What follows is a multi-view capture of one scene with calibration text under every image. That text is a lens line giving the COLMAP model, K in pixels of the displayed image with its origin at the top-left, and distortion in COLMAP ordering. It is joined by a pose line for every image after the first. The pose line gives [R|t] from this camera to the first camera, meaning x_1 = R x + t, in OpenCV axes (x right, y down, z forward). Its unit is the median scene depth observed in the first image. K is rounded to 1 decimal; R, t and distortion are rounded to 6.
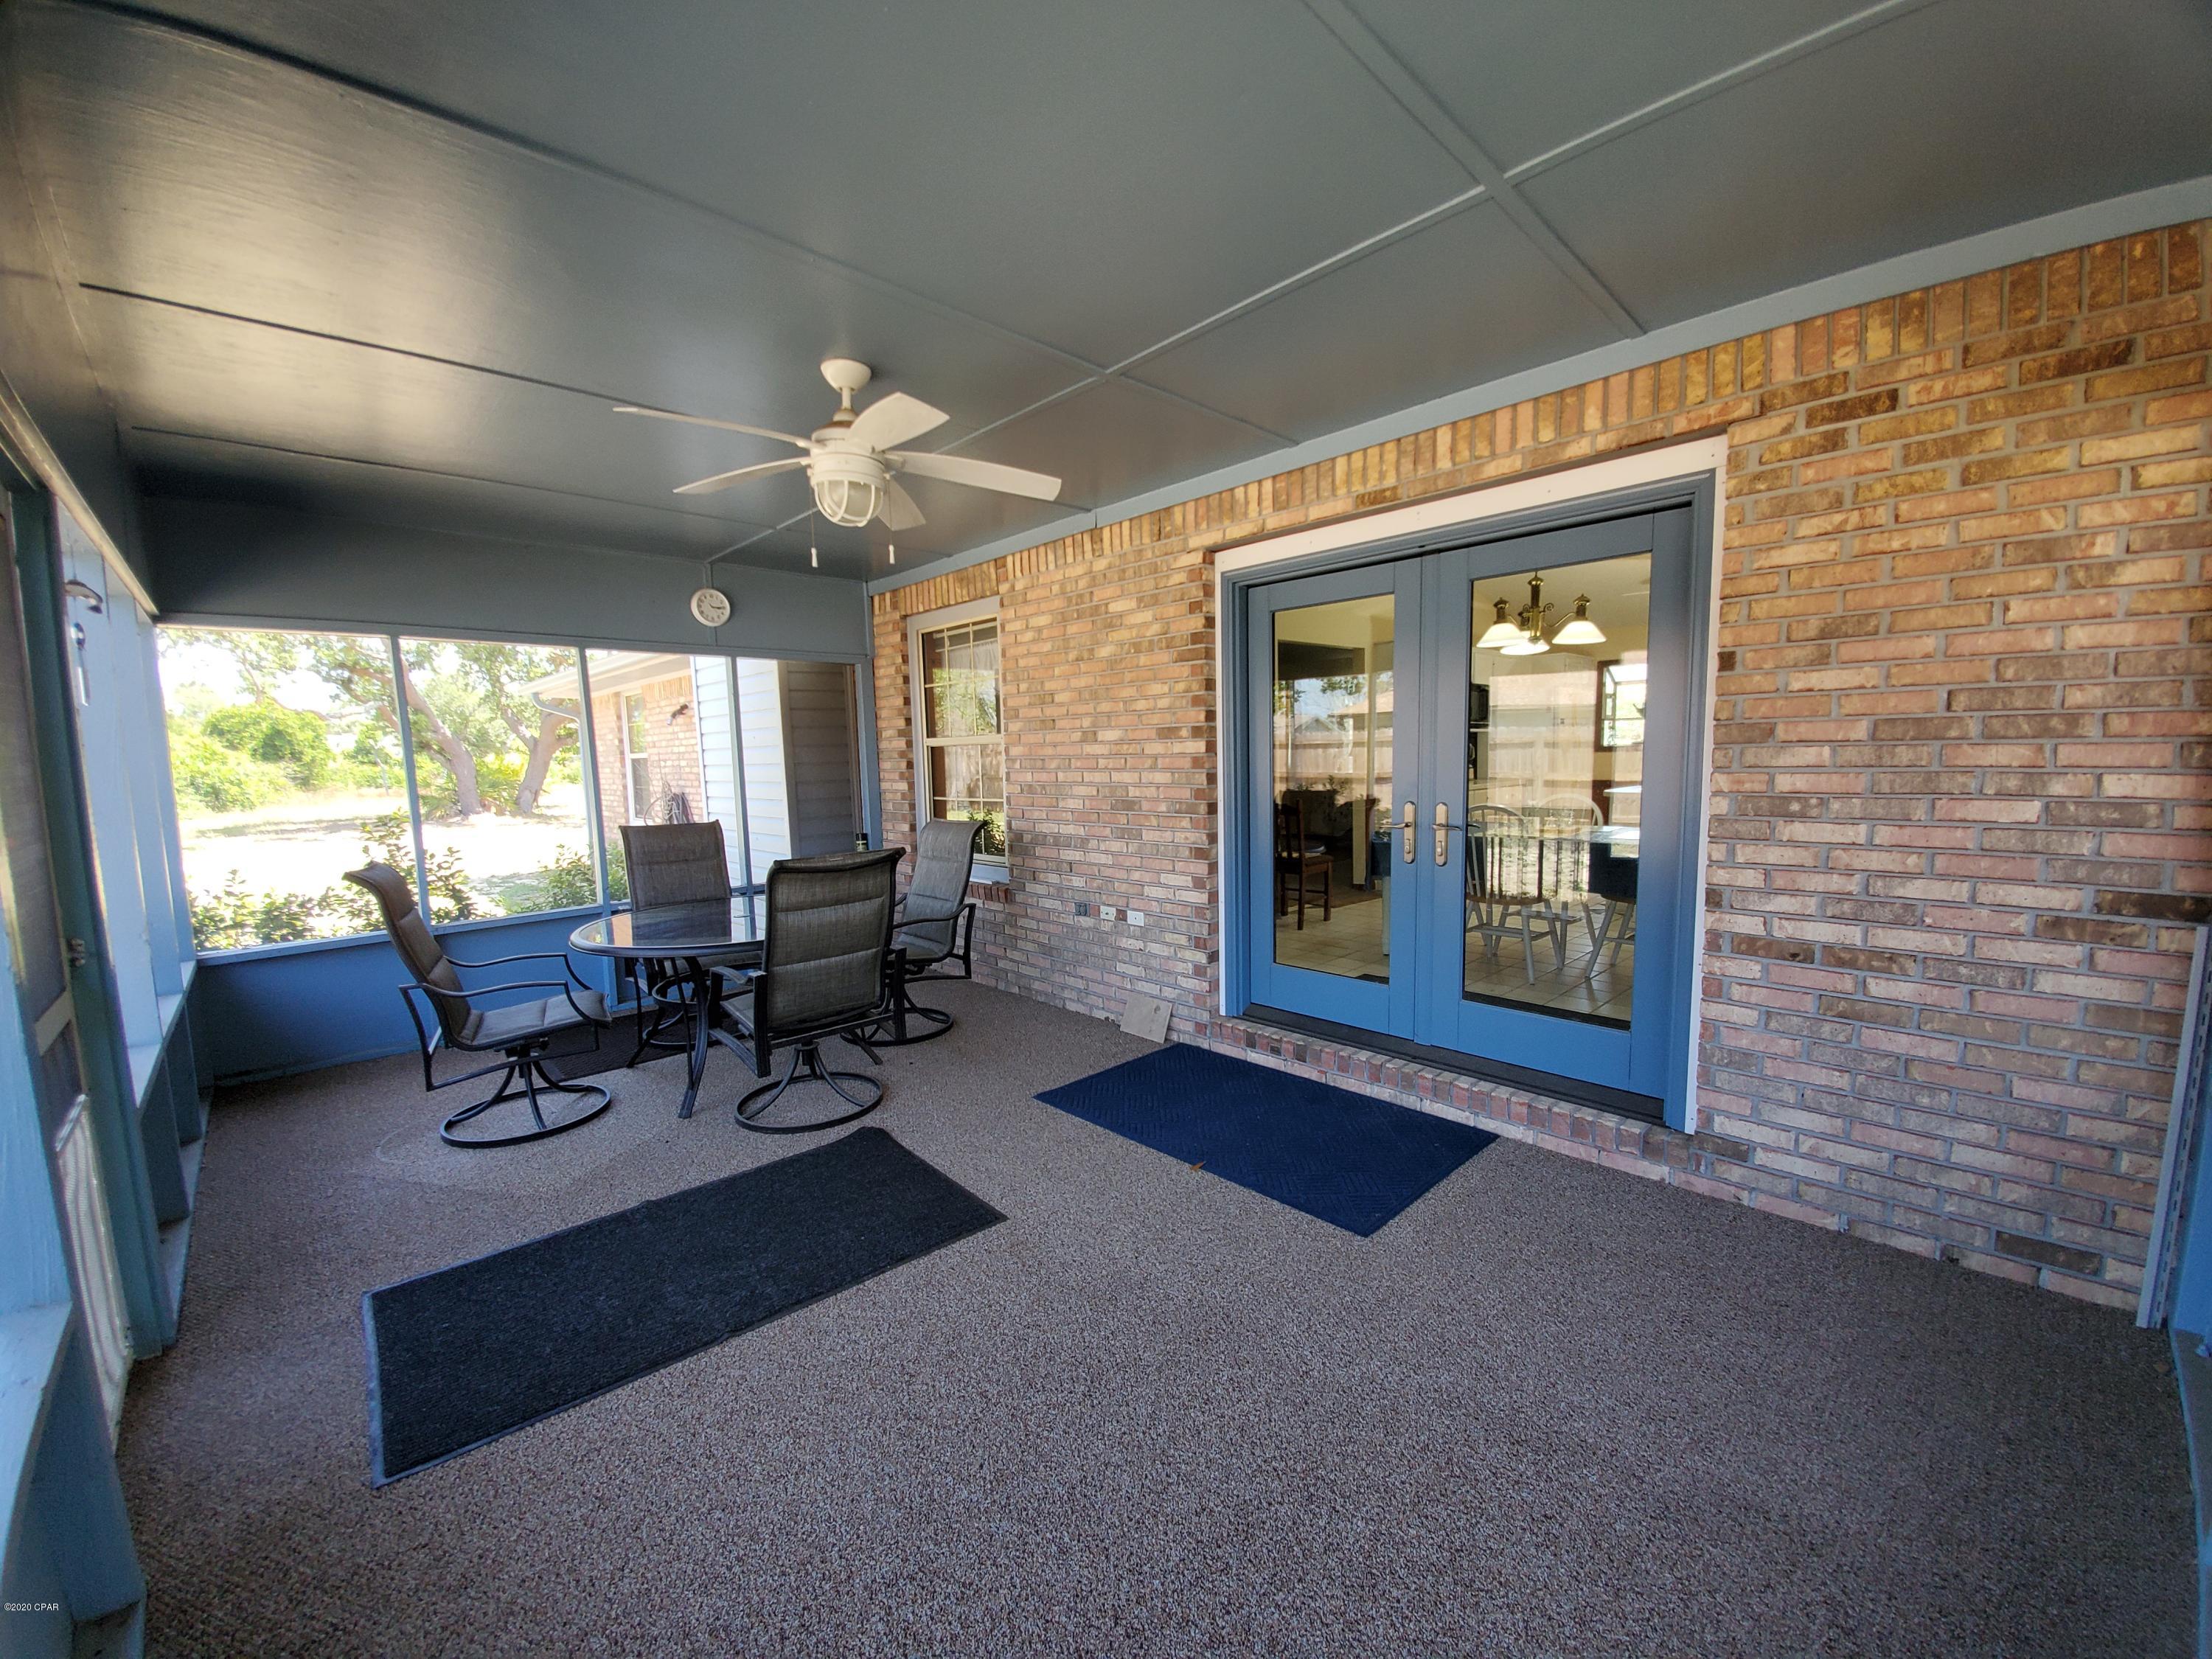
lens RADIAL K [[889.6, 0, 1108.9], [0, 889.6, 848.3], [0, 0, 1]] dist [-0.010797, 0.000220]
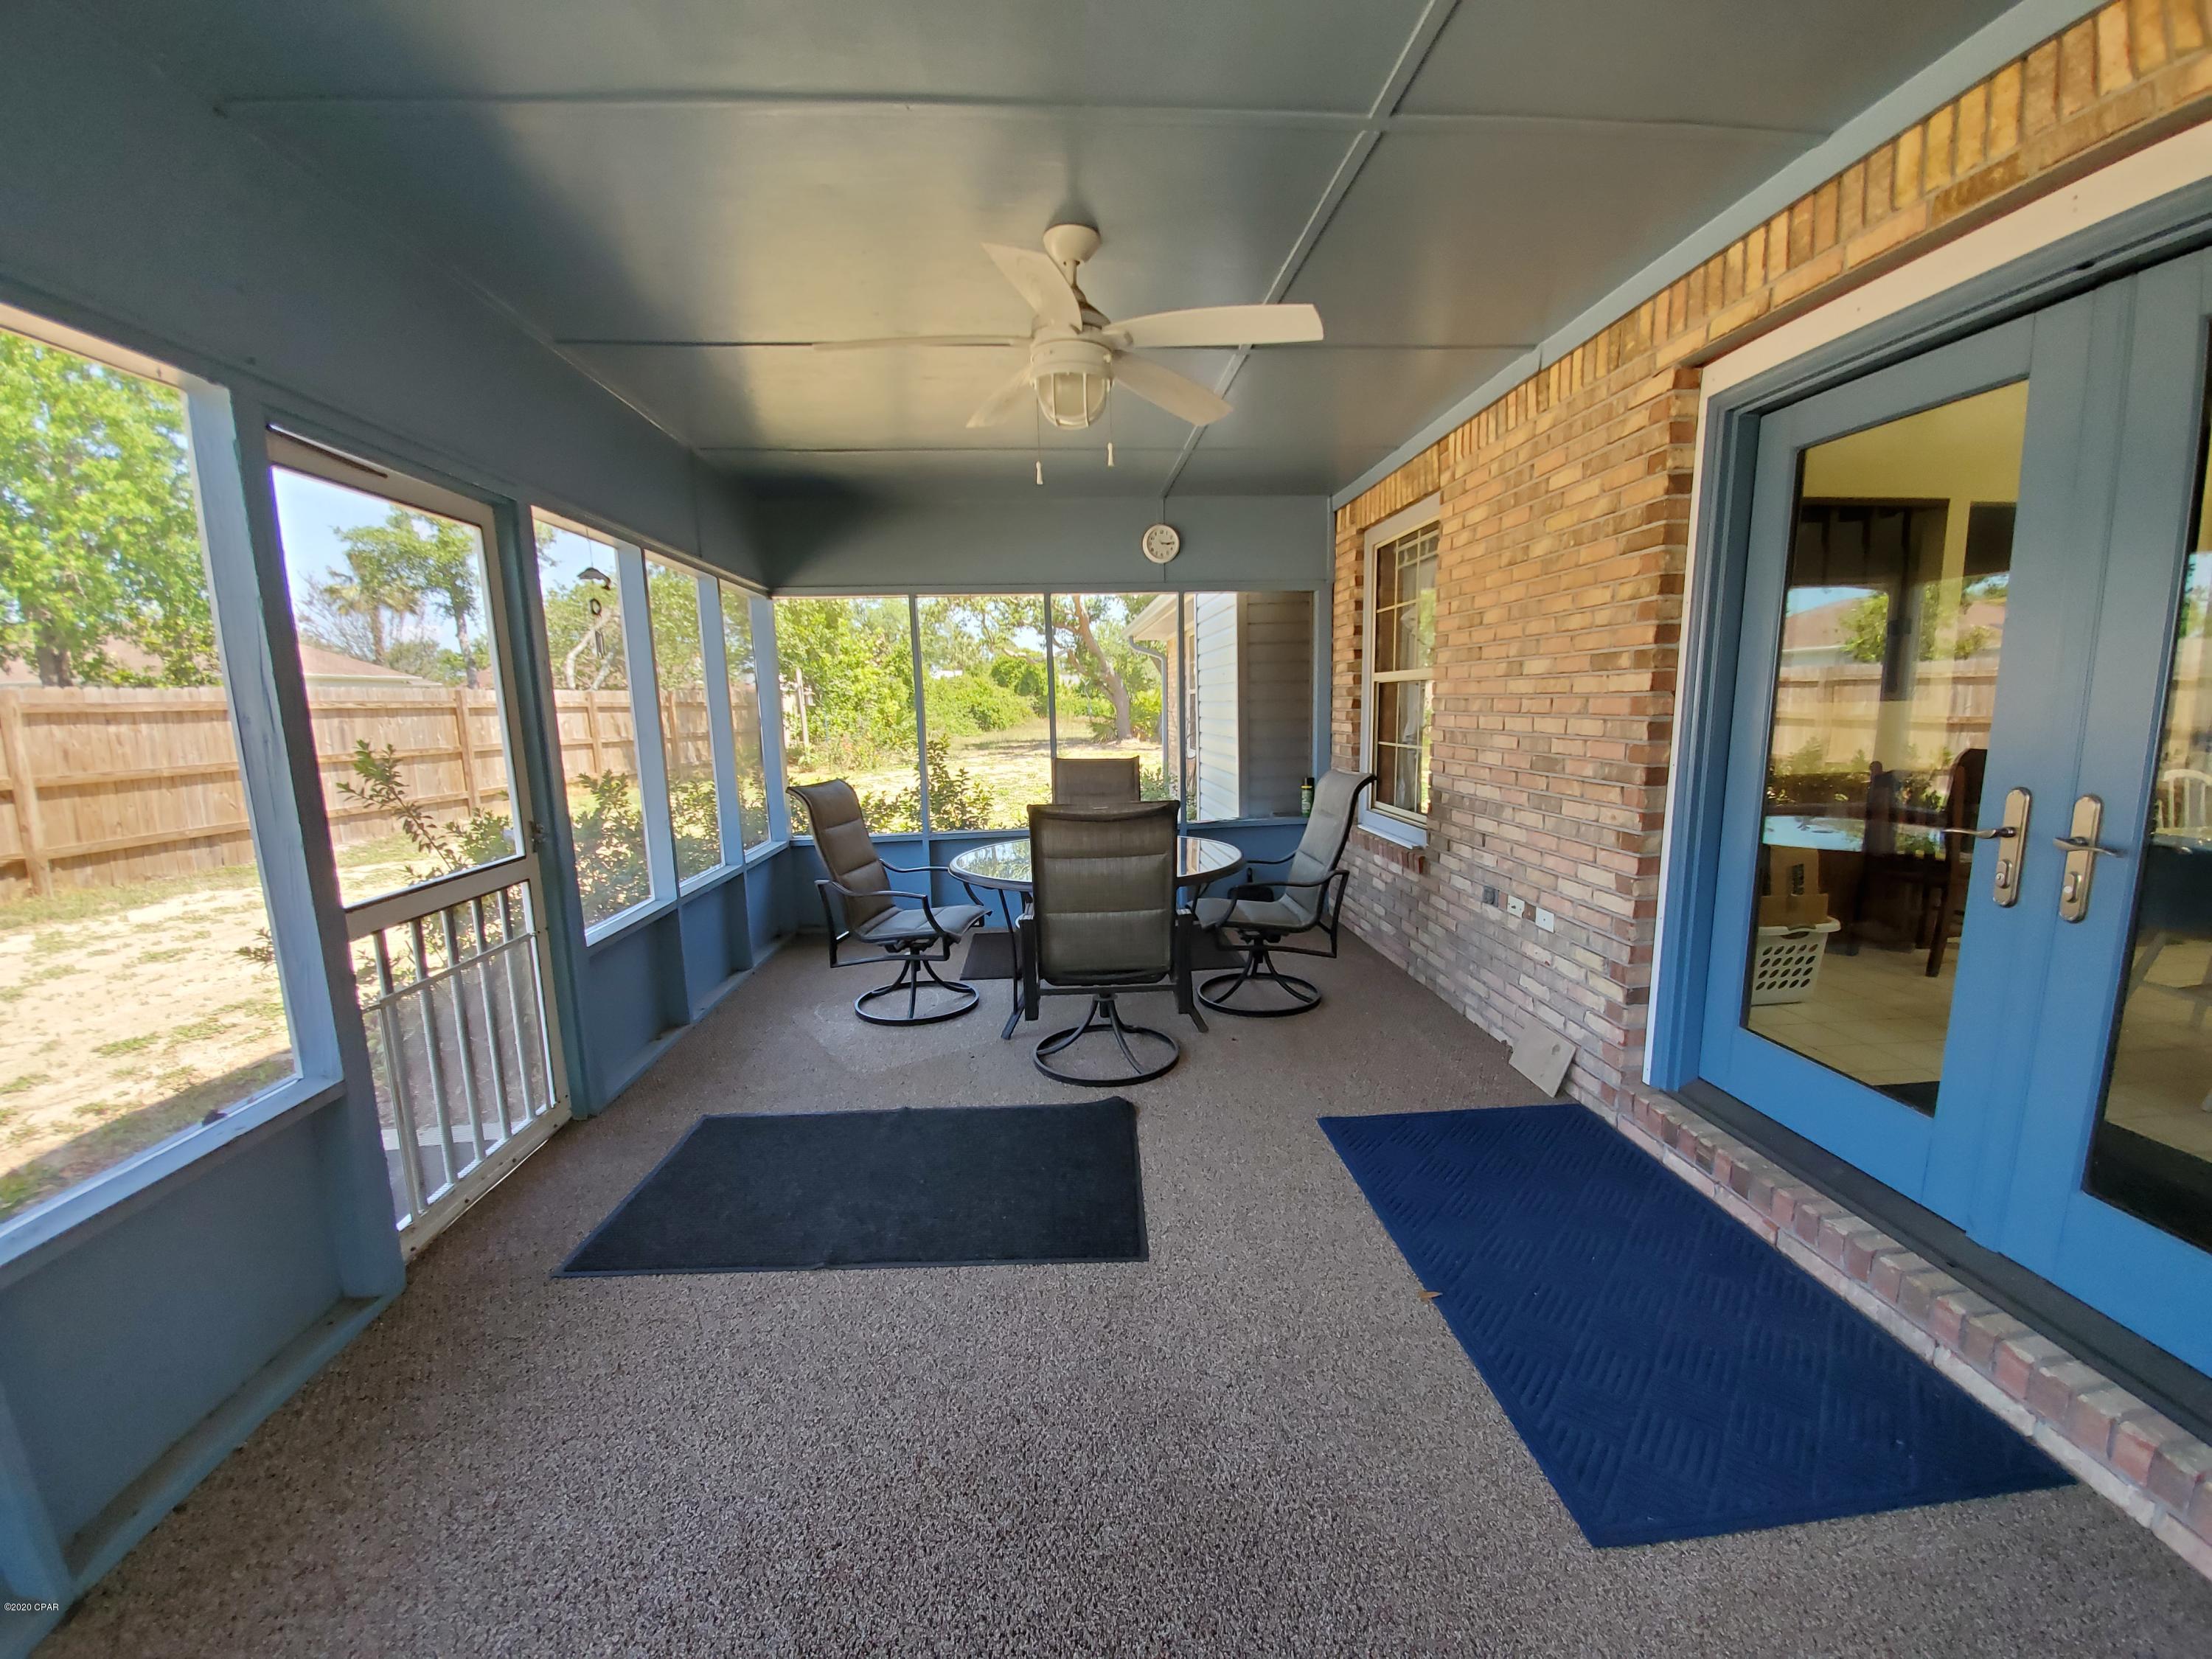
lens RADIAL K [[882.6, 0, 1102.9], [0, 882.6, 852.9], [0, 0, 1]] dist [0.022610, -0.019771]
pose [[0.766316, 0.114590, -0.632162, 0.215011], [-0.064512, 0.992717, 0.101744, -0.027930], [0.639217, -0.037186, 0.768127, 0.221890]]
